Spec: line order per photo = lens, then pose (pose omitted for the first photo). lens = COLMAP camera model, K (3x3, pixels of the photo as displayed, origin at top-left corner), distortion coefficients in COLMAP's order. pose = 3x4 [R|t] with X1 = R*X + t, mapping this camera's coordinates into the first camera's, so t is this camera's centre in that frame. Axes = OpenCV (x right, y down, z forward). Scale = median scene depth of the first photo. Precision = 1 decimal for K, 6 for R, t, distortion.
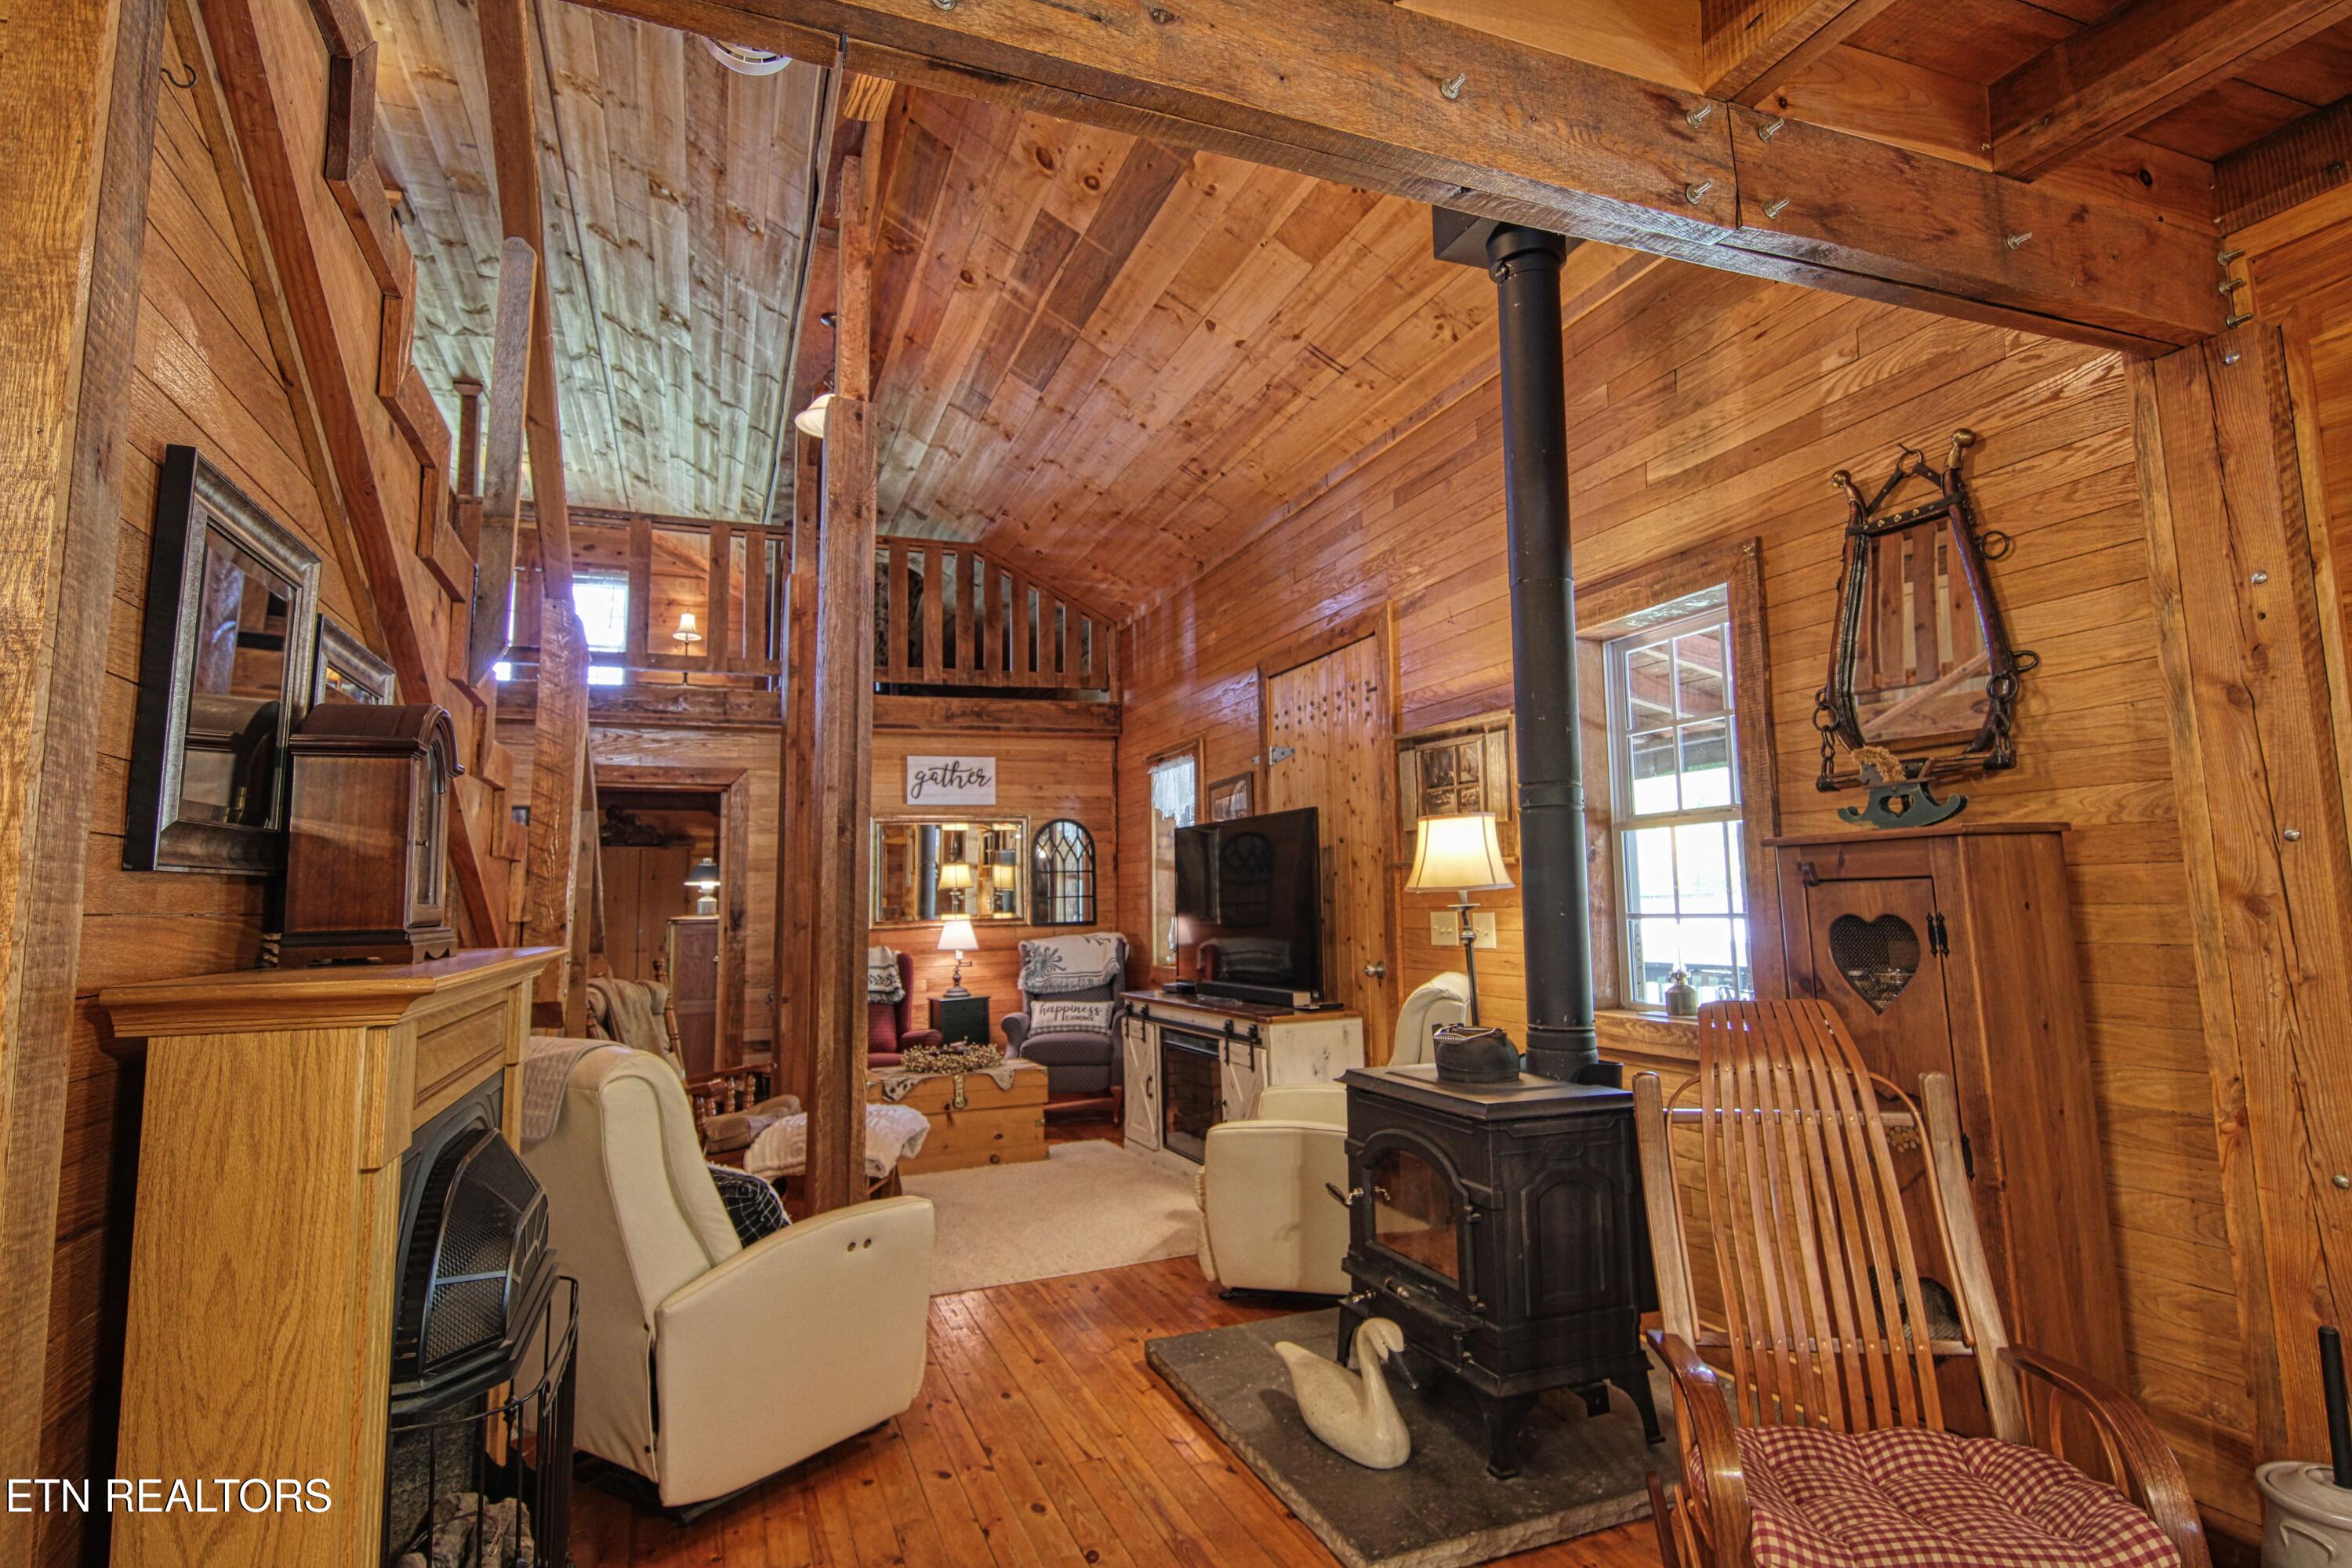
lens RADIAL K [[1183.4, 0, 1173.2], [0, 1183.4, 770.7], [0, 0, 1]] dist [0.014823, -0.011198]
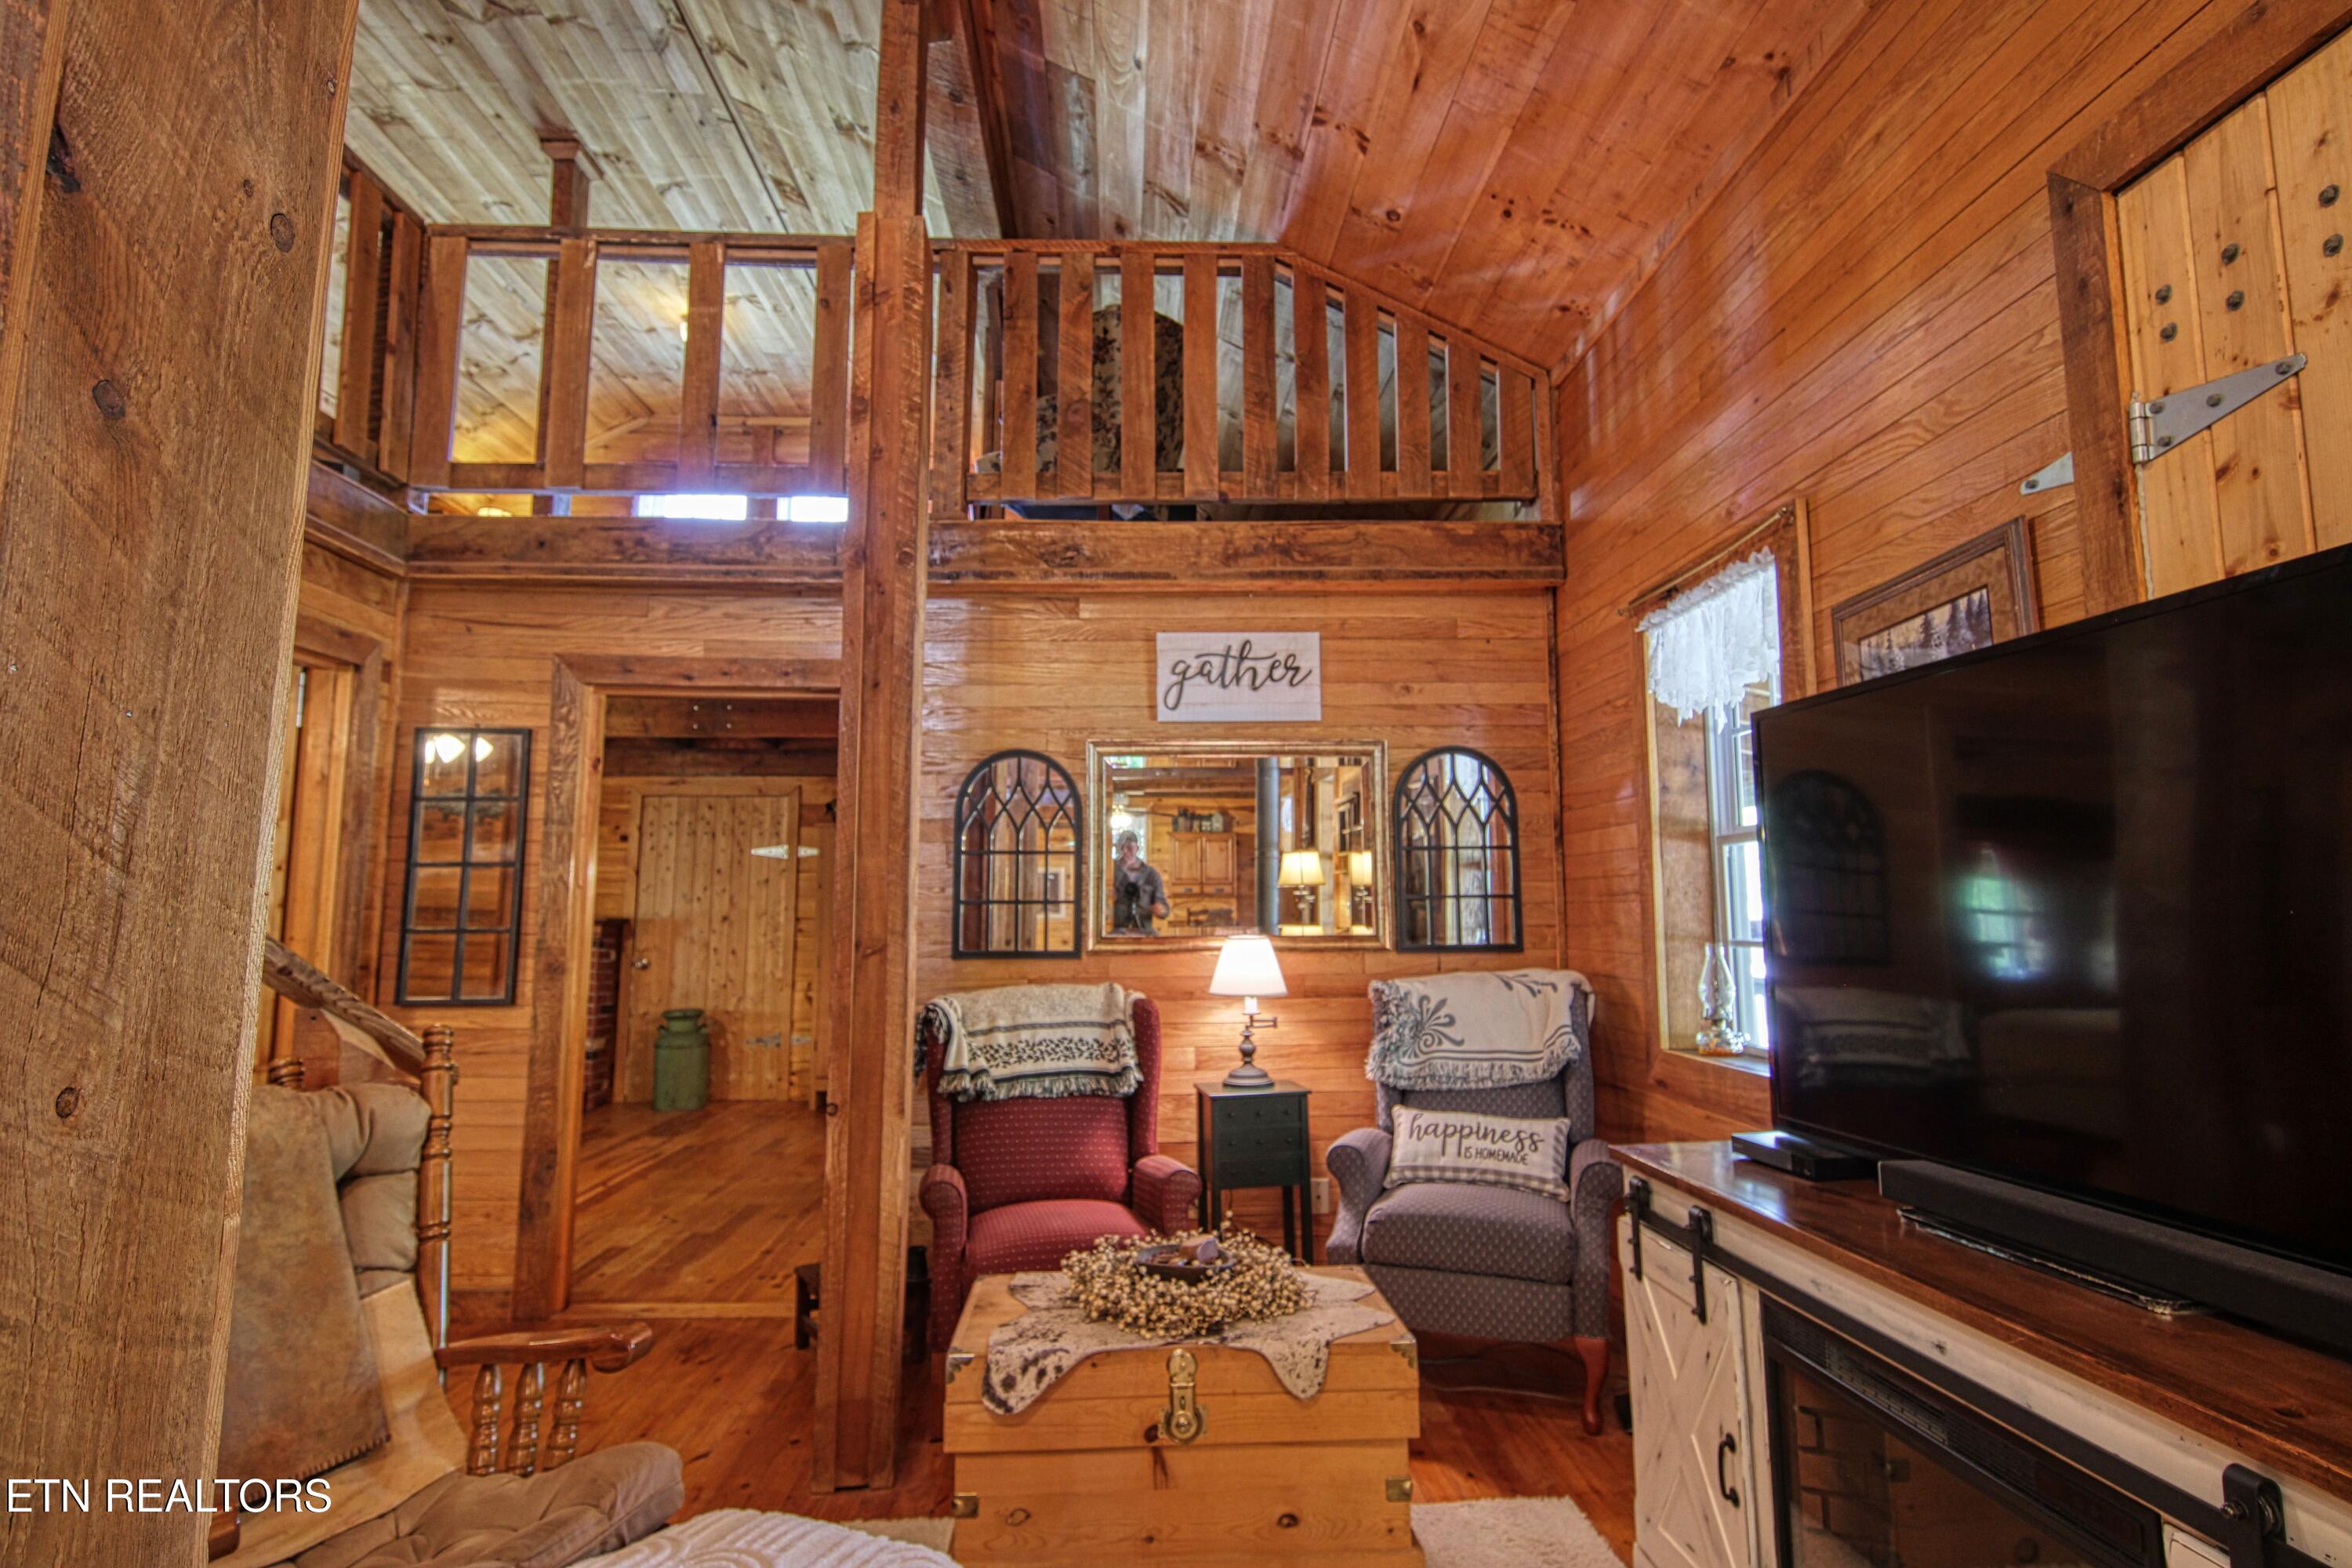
lens RADIAL K [[1183.4, 0, 1173.2], [0, 1183.4, 770.7], [0, 0, 1]] dist [0.014823, -0.011198]
pose [[0.945838, -0.020249, -0.324008, -0.054322], [0.018738, 0.999794, -0.007782, 0.071264], [0.324099, 0.001289, 0.946022, 0.628222]]
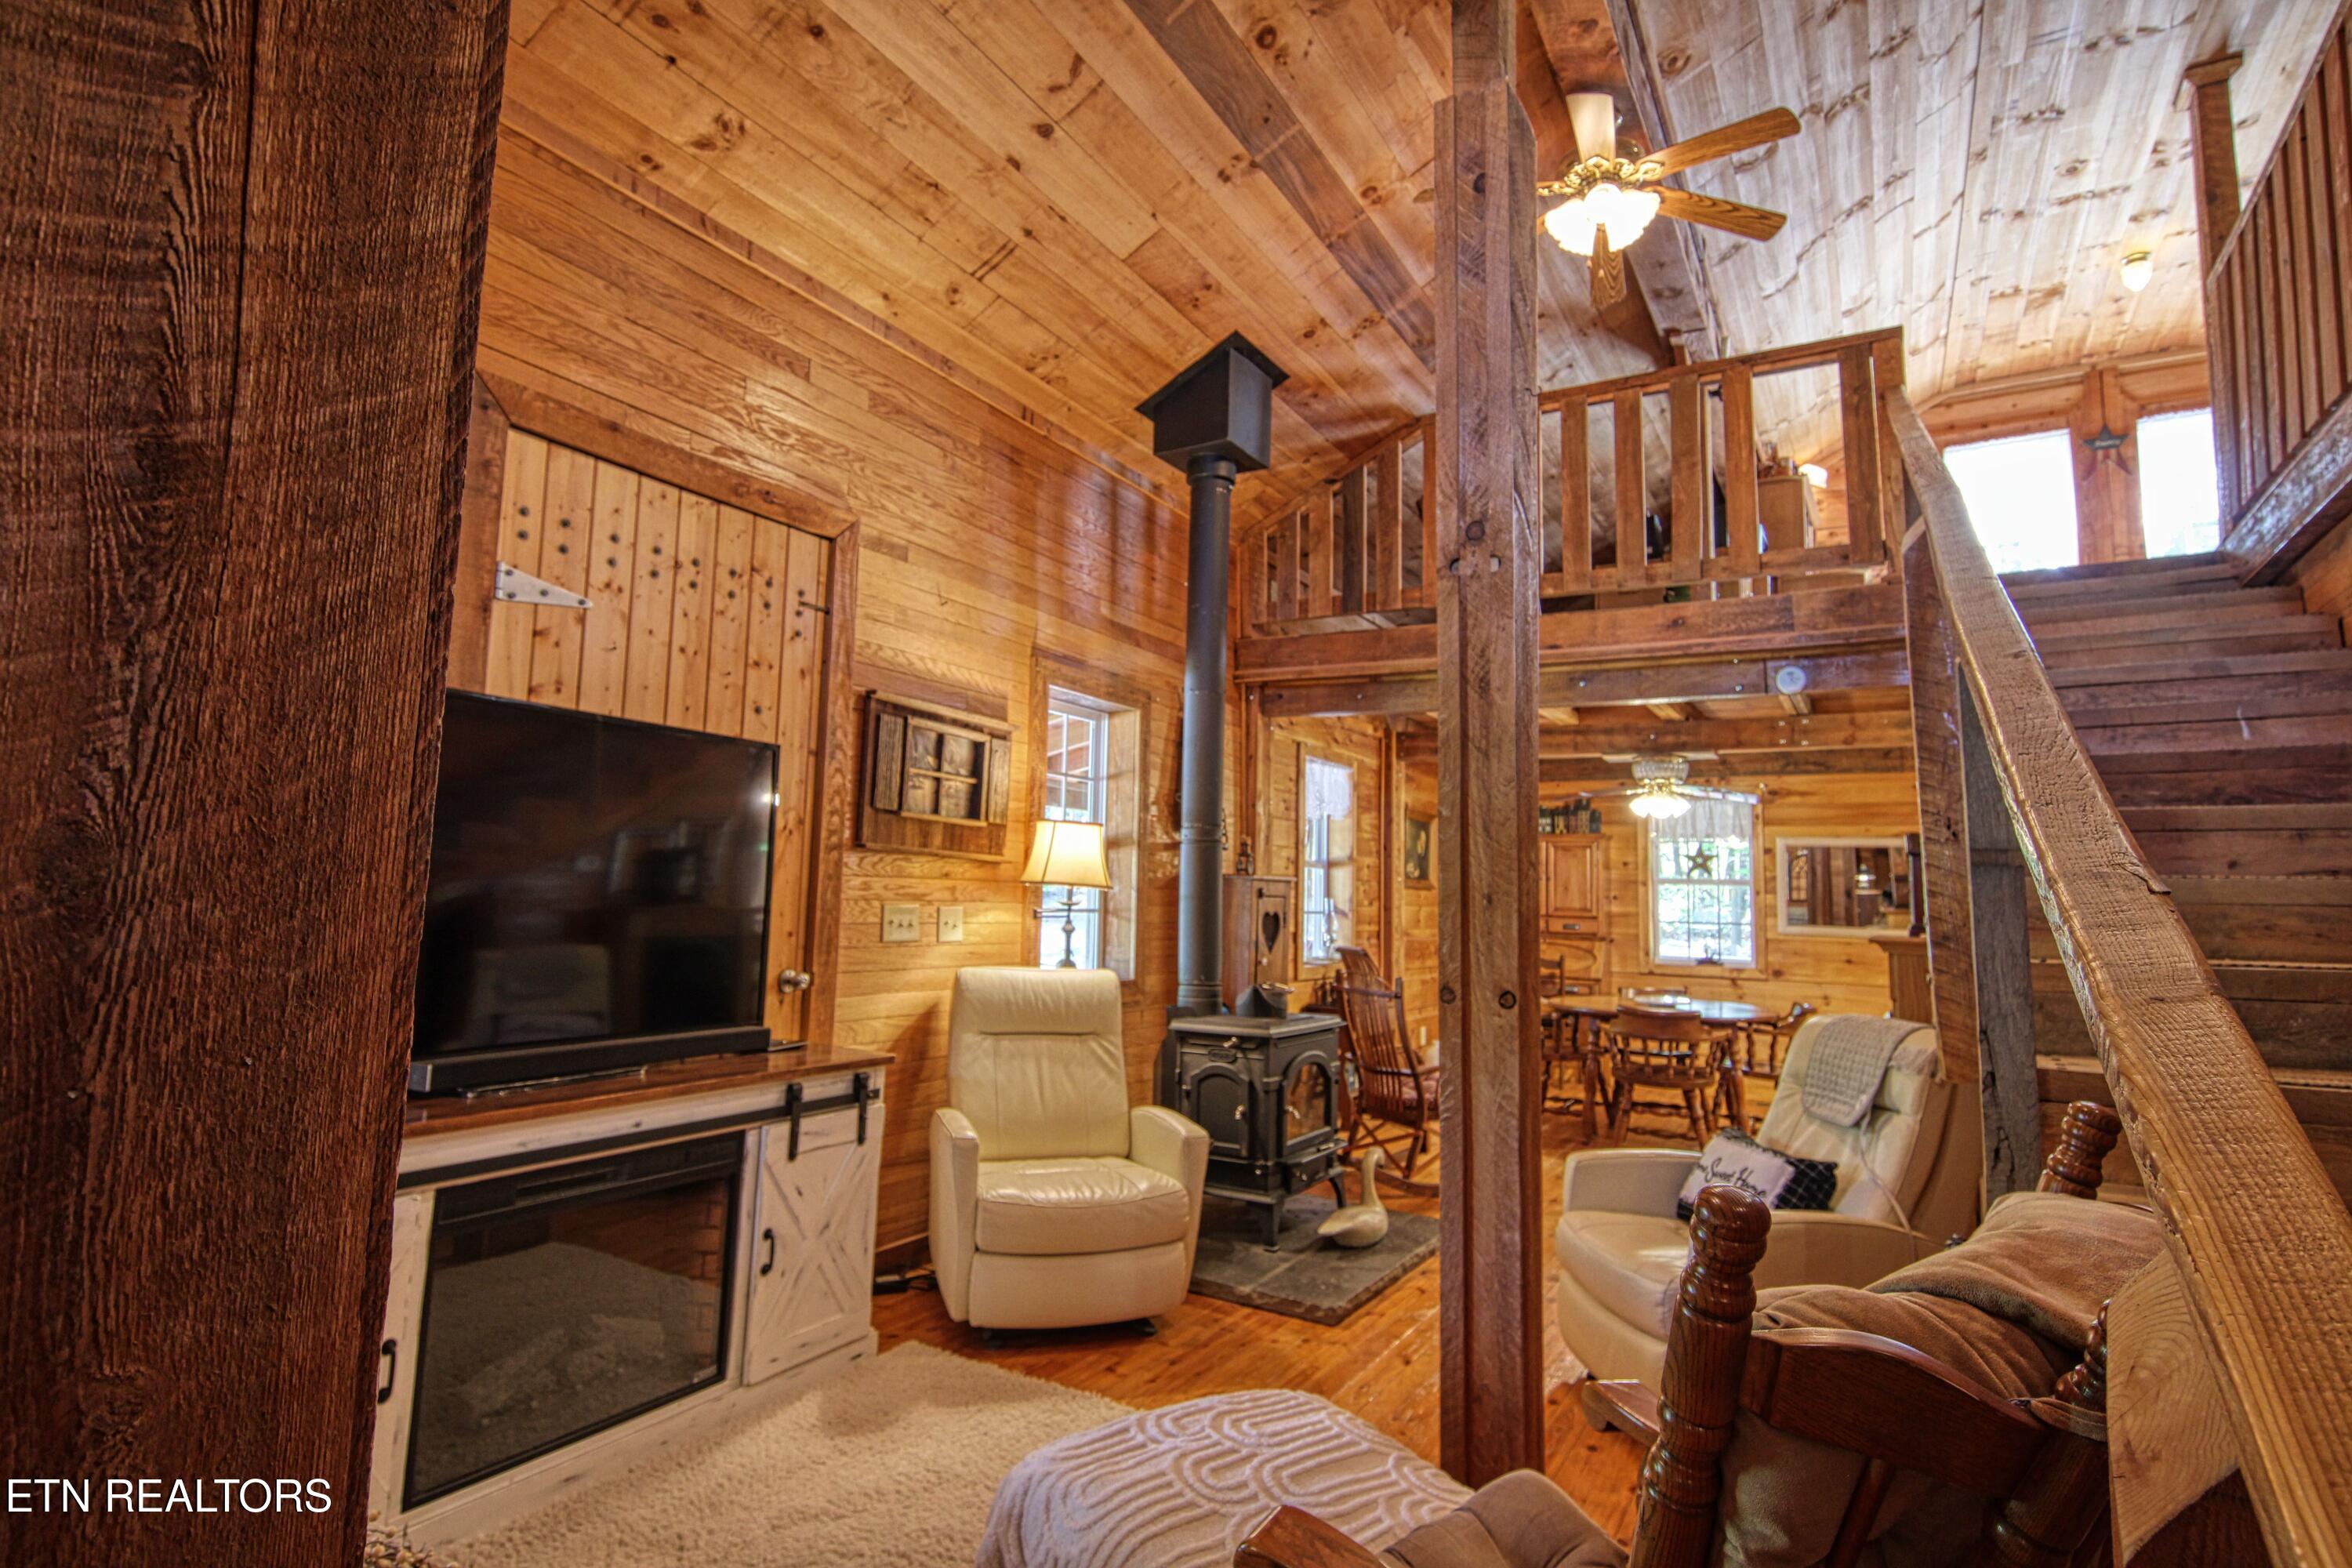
lens RADIAL K [[1182.2, 0, 1175.3], [0, 1182.2, 773.4], [0, 0, 1]] dist [0.015059, -0.011742]
pose [[-0.611770, 0.086914, 0.786247, -0.467557], [-0.104731, 0.976296, -0.189412, 0.128932], [-0.784072, -0.198221, -0.588166, 1.048147]]
